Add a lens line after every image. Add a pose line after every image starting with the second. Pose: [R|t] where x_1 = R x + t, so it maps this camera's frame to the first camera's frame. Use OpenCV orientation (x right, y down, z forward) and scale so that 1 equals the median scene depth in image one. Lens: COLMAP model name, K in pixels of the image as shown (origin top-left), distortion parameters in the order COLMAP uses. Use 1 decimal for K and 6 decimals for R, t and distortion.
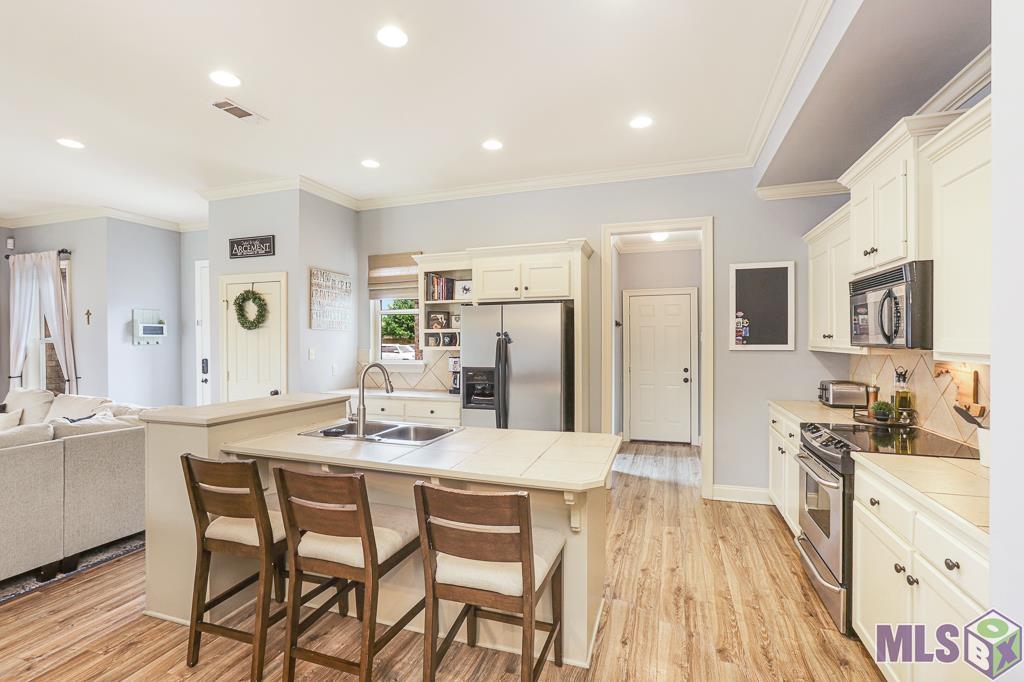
lens RADIAL K [[473.3, 0, 506.7], [0, 473.3, 339.8], [0, 0, 1]] dist [-0.034085, 0.013747]
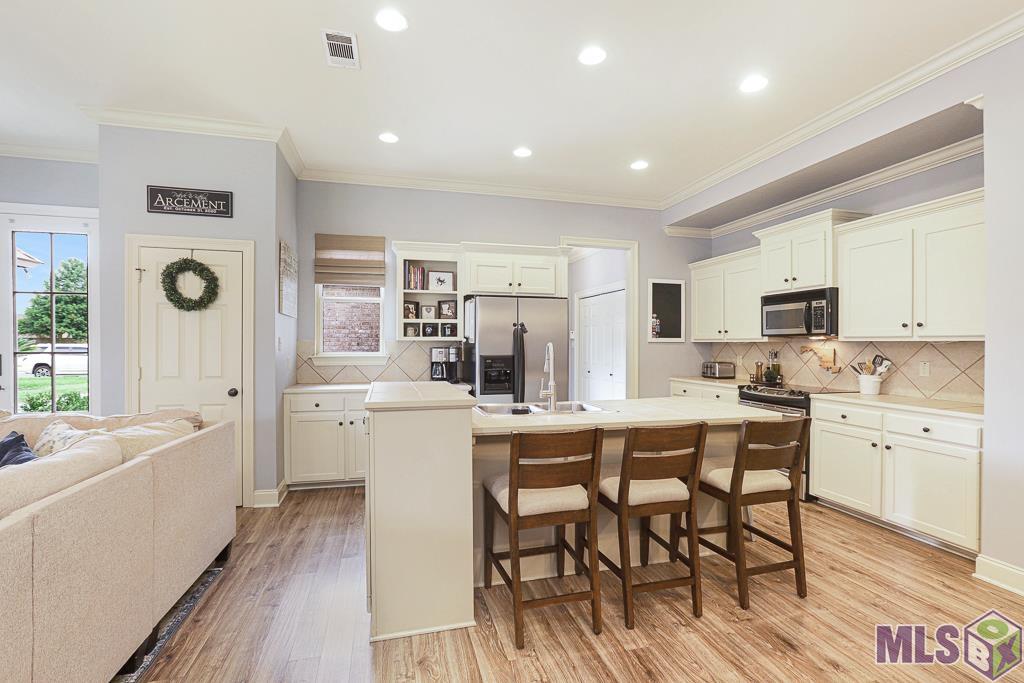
lens RADIAL K [[473.3, 0, 507.1], [0, 473.3, 343.0], [0, 0, 1]] dist [-0.034085, 0.013747]
pose [[0.826733, 0.008396, 0.562532, -0.552484], [-0.006995, 0.999965, -0.004644, 0.030571], [-0.562551, -0.000096, 0.826763, 0.089373]]
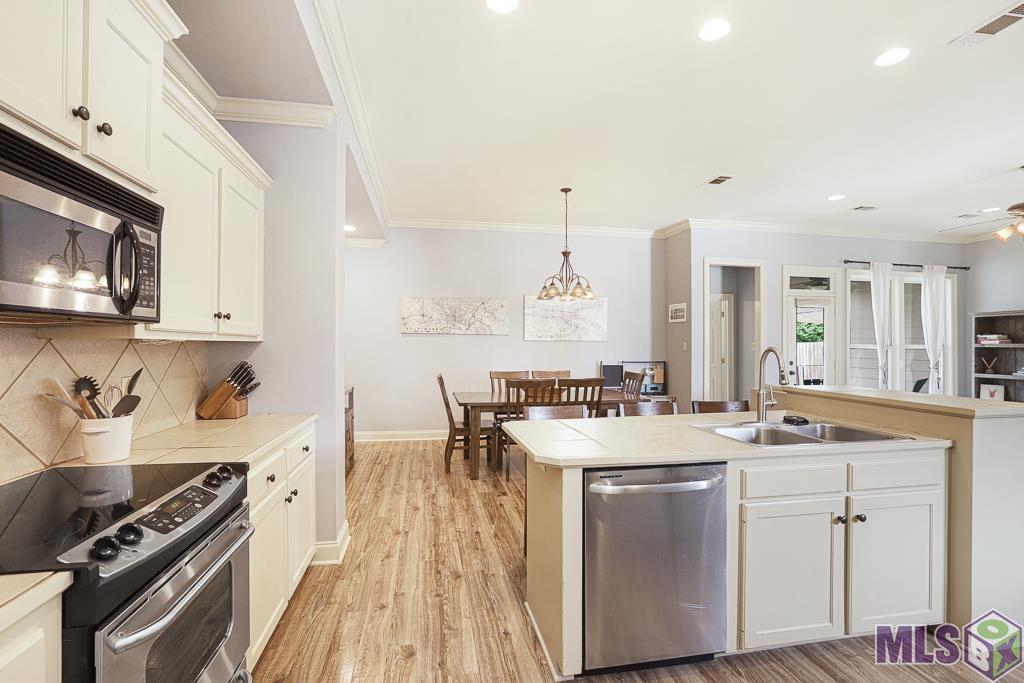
lens RADIAL K [[473.3, 0, 522.6], [0, 473.3, 351.8], [0, 0, 1]] dist [-0.034085, 0.013747]
pose [[-0.859186, 0.010832, -0.511548, 0.338791], [0.001982, 0.999839, 0.017843, 0.021109], [0.511659, 0.014317, -0.859069, 0.874602]]
